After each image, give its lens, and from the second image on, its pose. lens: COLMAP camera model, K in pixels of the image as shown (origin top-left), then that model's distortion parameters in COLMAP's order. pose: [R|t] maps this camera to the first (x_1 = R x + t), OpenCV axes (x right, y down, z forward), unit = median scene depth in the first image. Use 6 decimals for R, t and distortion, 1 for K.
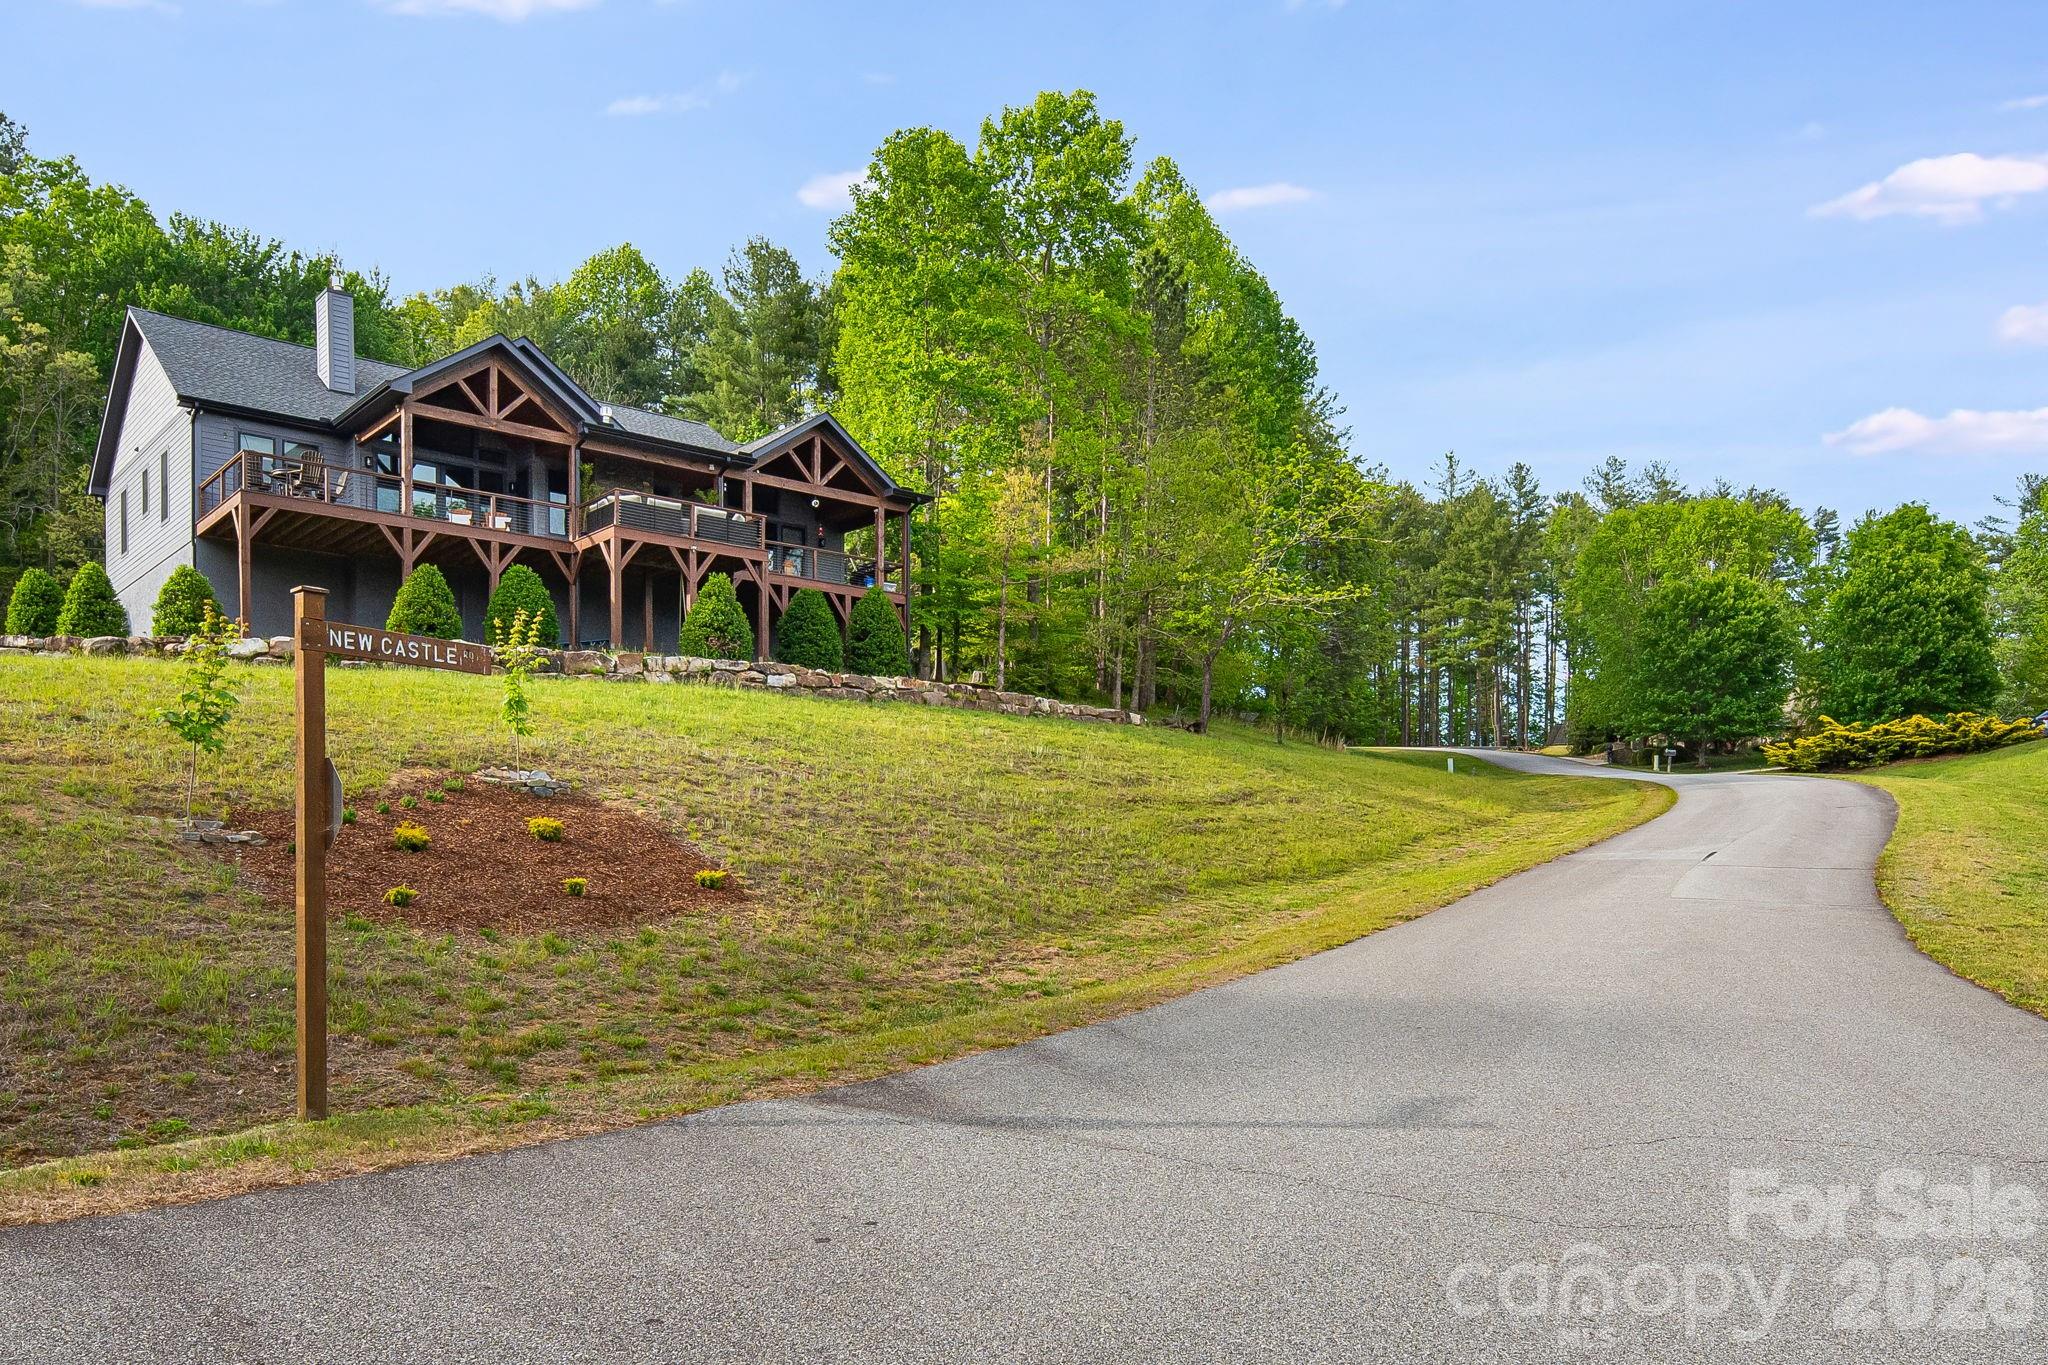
lens RADIAL K [[2010.2, 0, 1024.0], [0, 2010.2, 682.5], [0, 0, 1]] dist [0.026056, 0.027441]
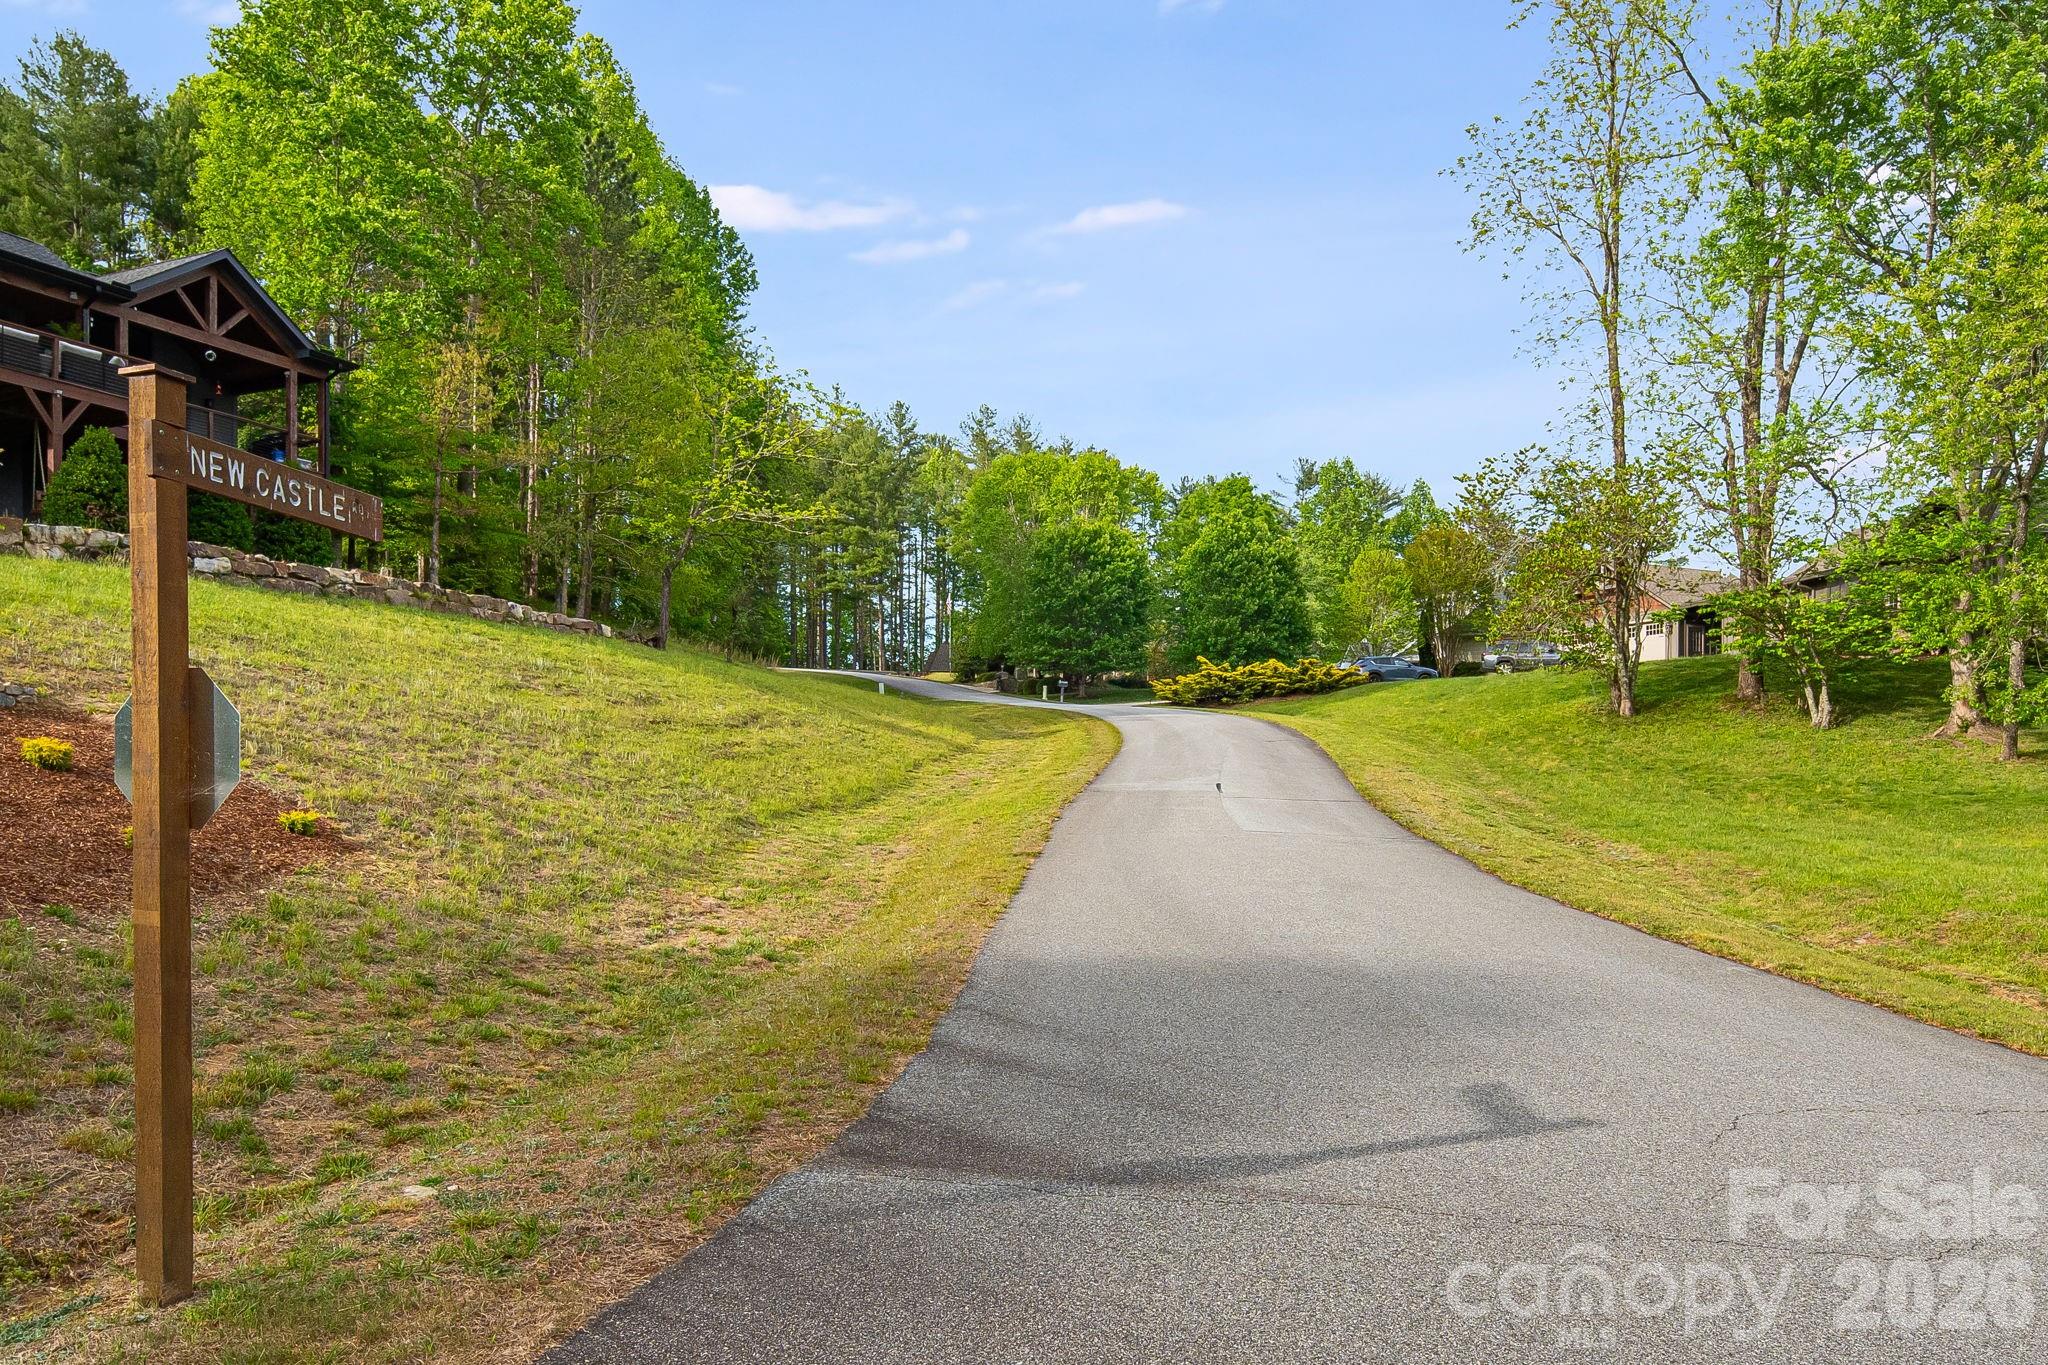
lens RADIAL K [[1760.1, 0, 1024.0], [0, 1760.1, 682.5], [0, 0, 1]] dist [0.006405, -0.000930]
pose [[0.876370, 0.033145, 0.480497, -0.150773], [-0.055318, 0.997954, 0.032054, 0.004751], [-0.478452, -0.054672, 0.876410, 0.177596]]
